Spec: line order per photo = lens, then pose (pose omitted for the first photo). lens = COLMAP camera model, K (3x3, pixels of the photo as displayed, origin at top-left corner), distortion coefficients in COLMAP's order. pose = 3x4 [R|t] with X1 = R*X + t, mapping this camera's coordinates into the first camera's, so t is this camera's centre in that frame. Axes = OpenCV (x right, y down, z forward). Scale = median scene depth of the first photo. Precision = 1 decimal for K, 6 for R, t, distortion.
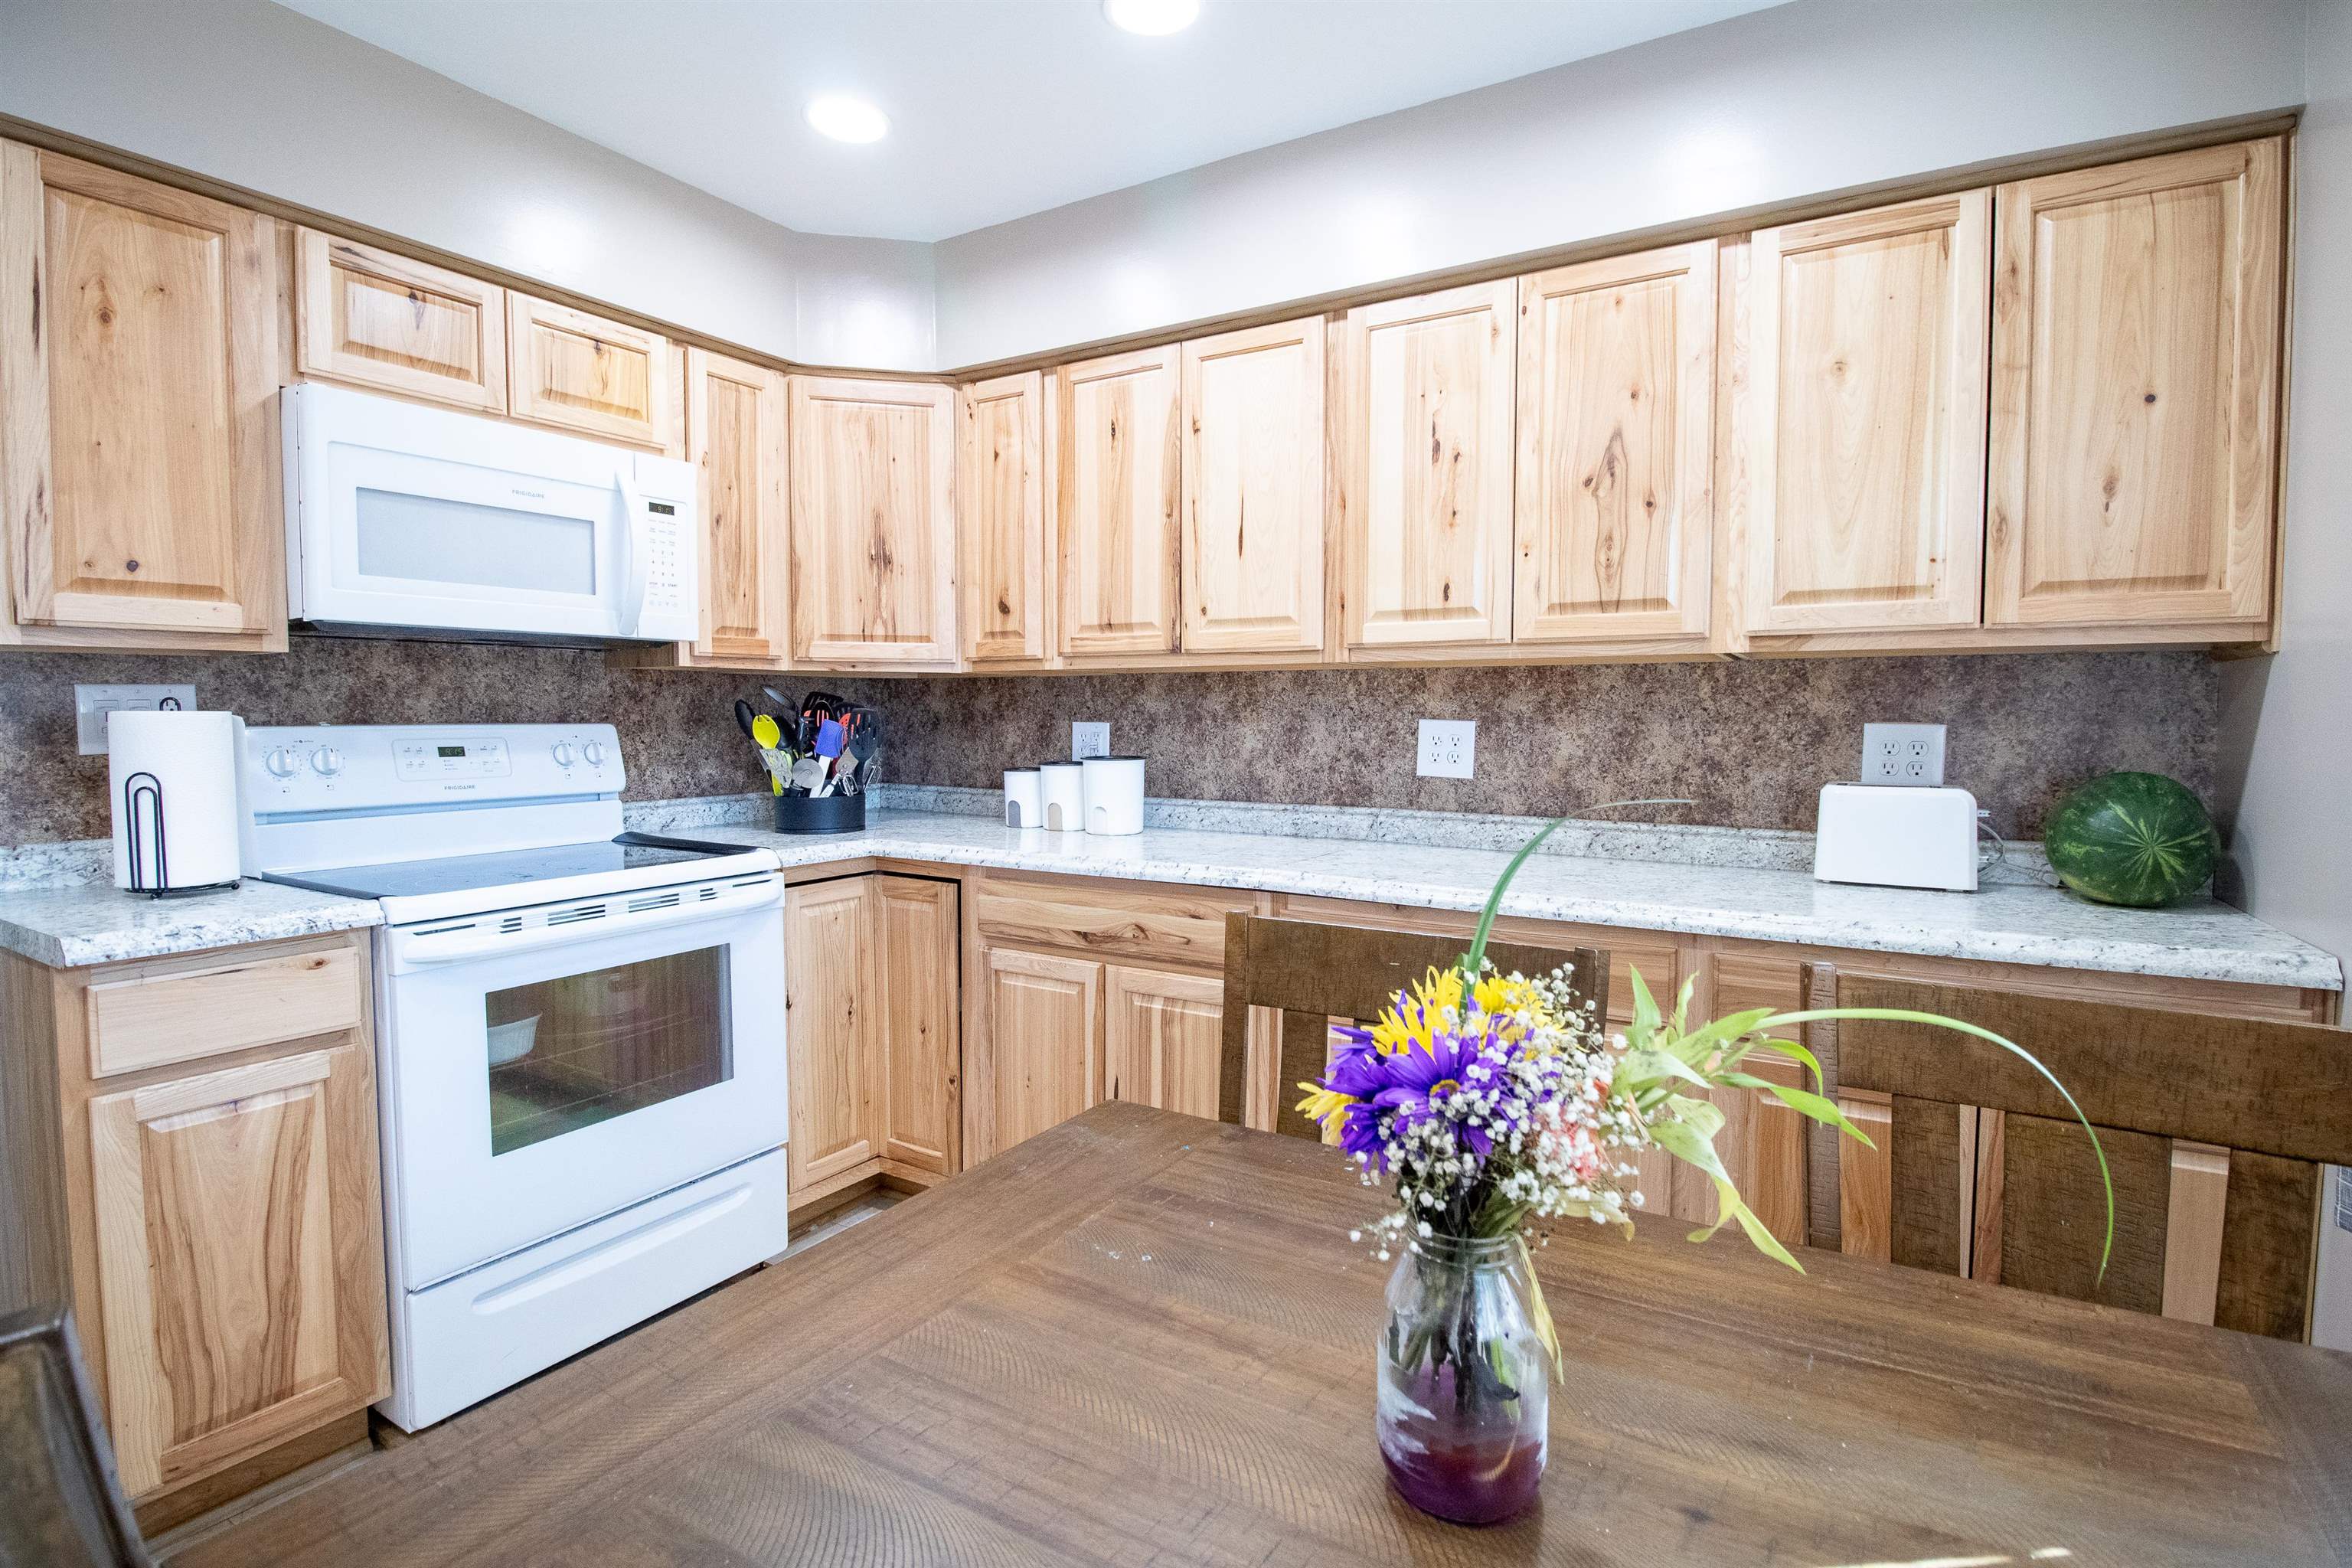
lens RADIAL K [[1139.2, 0, 1187.1], [0, 1139.2, 766.6], [0, 0, 1]] dist [0.008262, -0.013872]
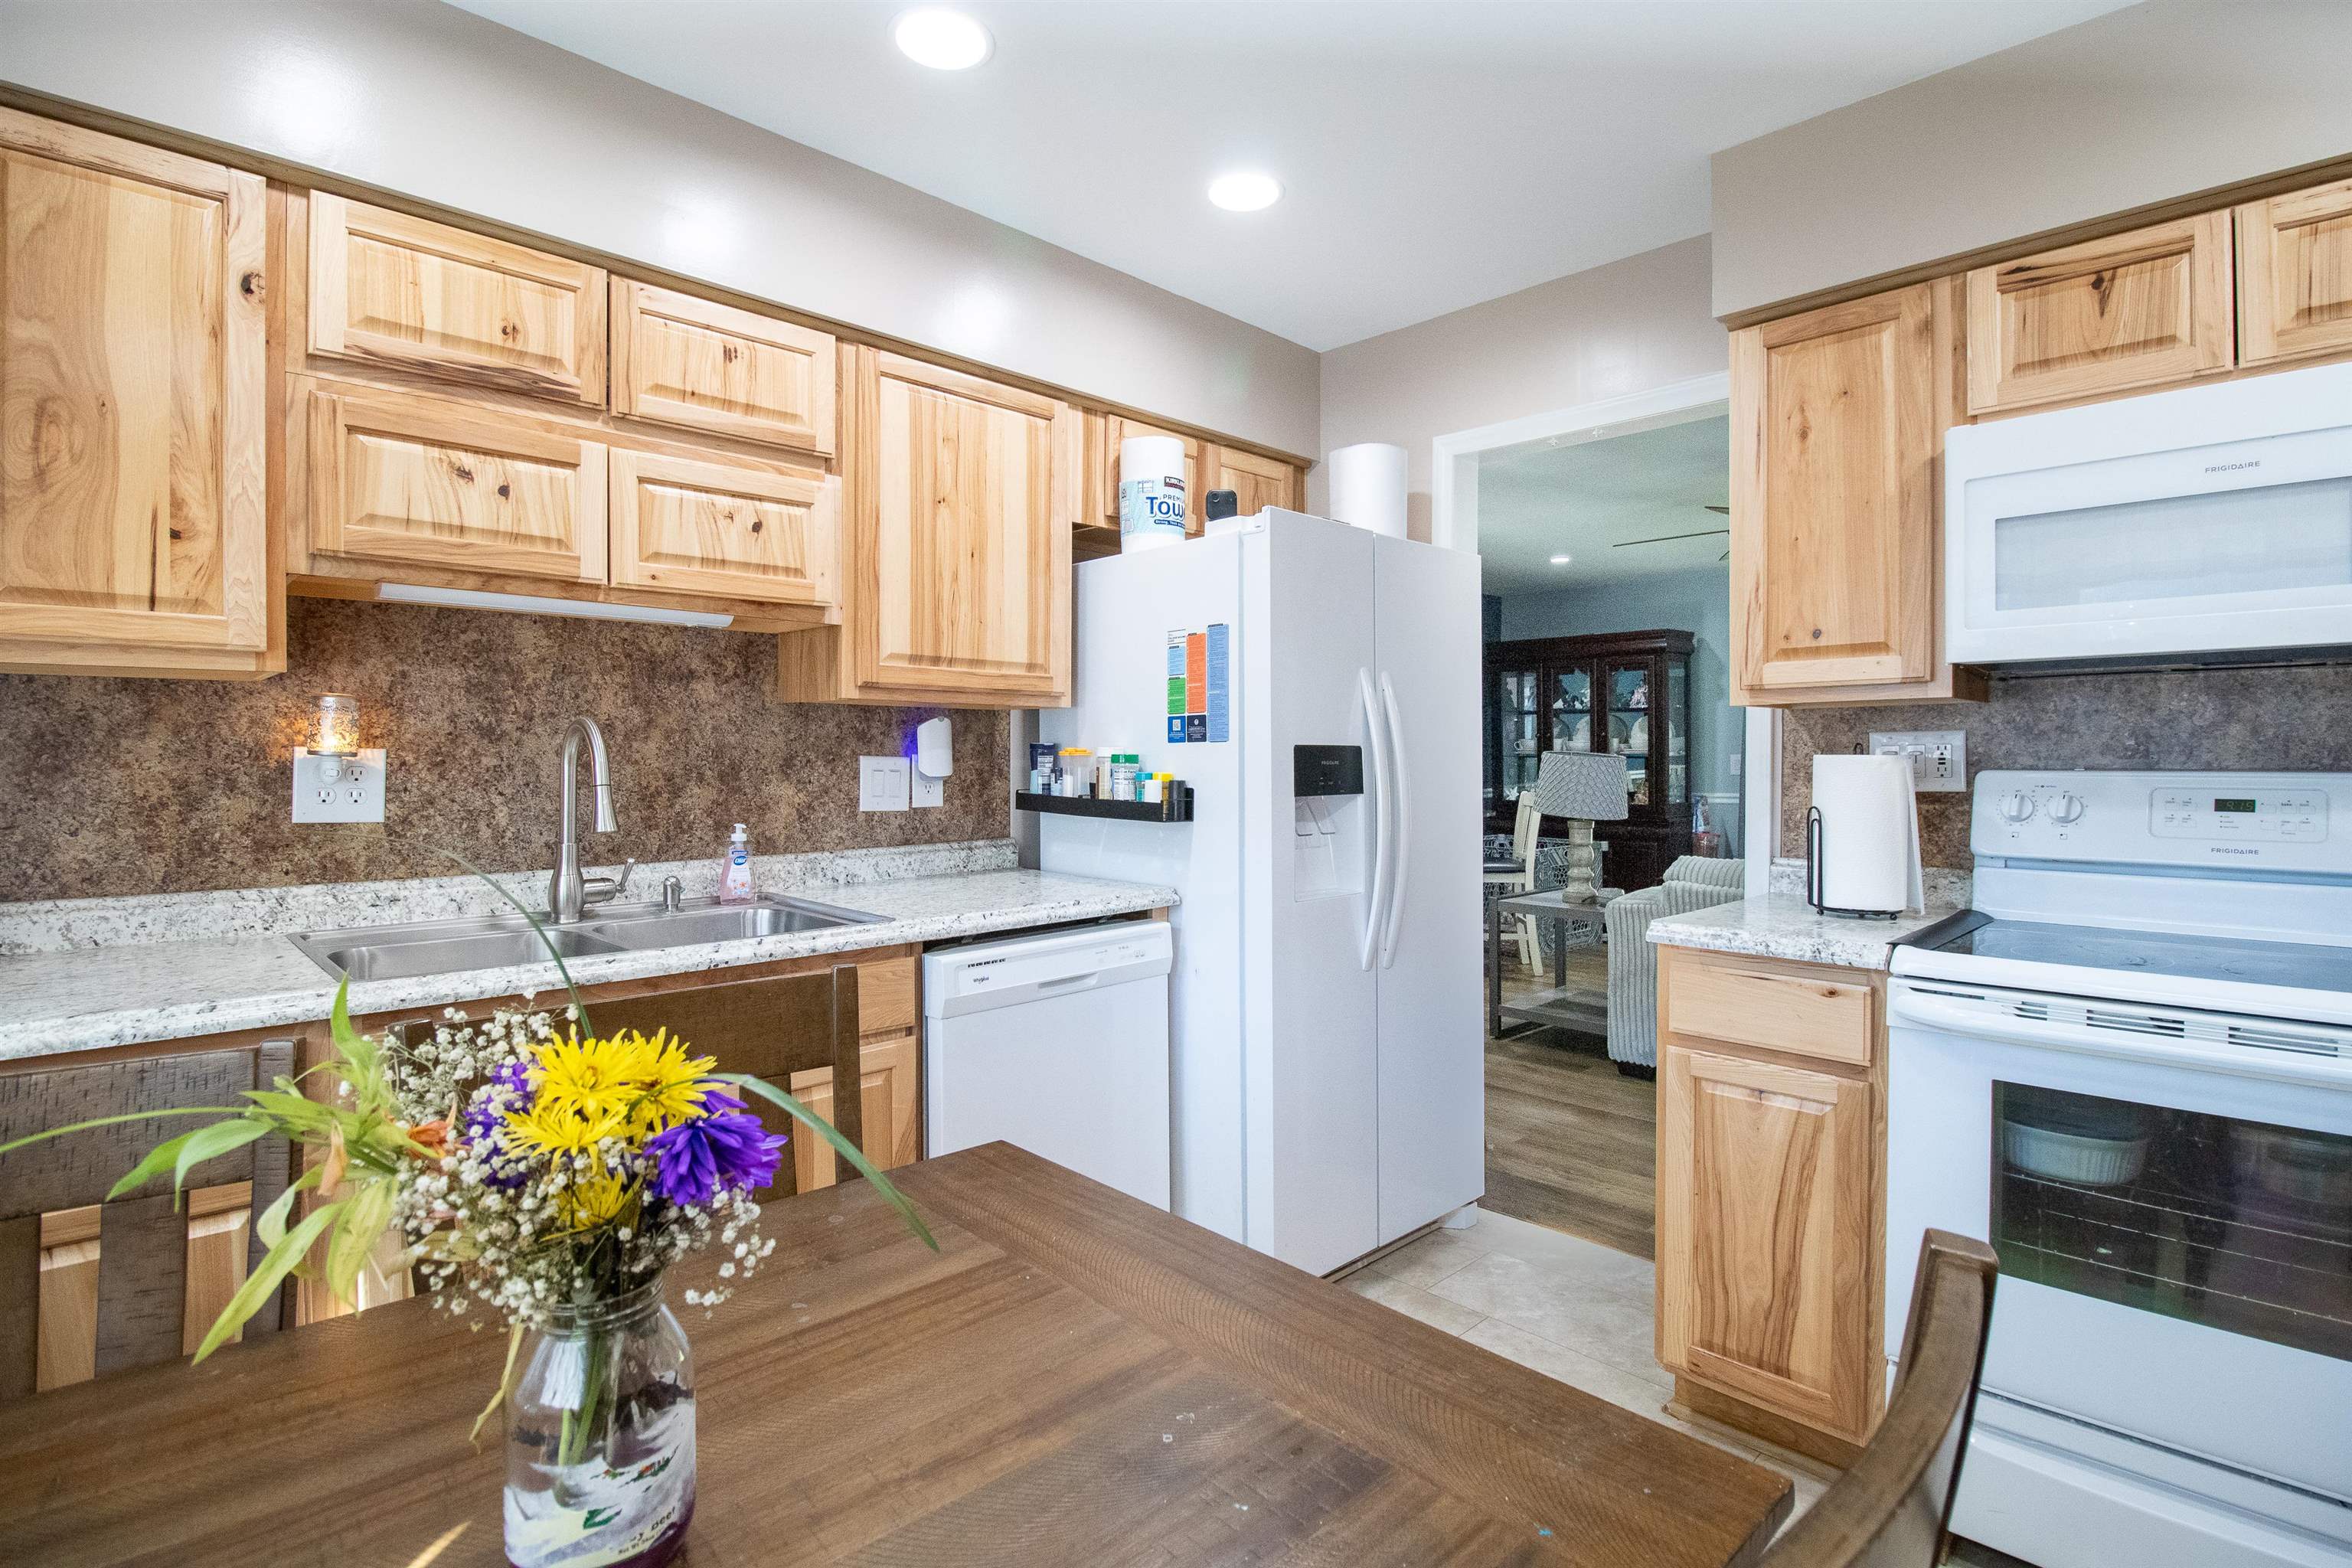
lens RADIAL K [[1139.2, 0, 1156.7], [0, 1139.2, 760.8], [0, 0, 1]] dist [0.008262, -0.013872]
pose [[-0.268353, 0.003483, -0.963314, 0.409295], [-0.044378, 0.998887, 0.015974, -0.030522], [0.962298, 0.047037, -0.267900, 0.641698]]
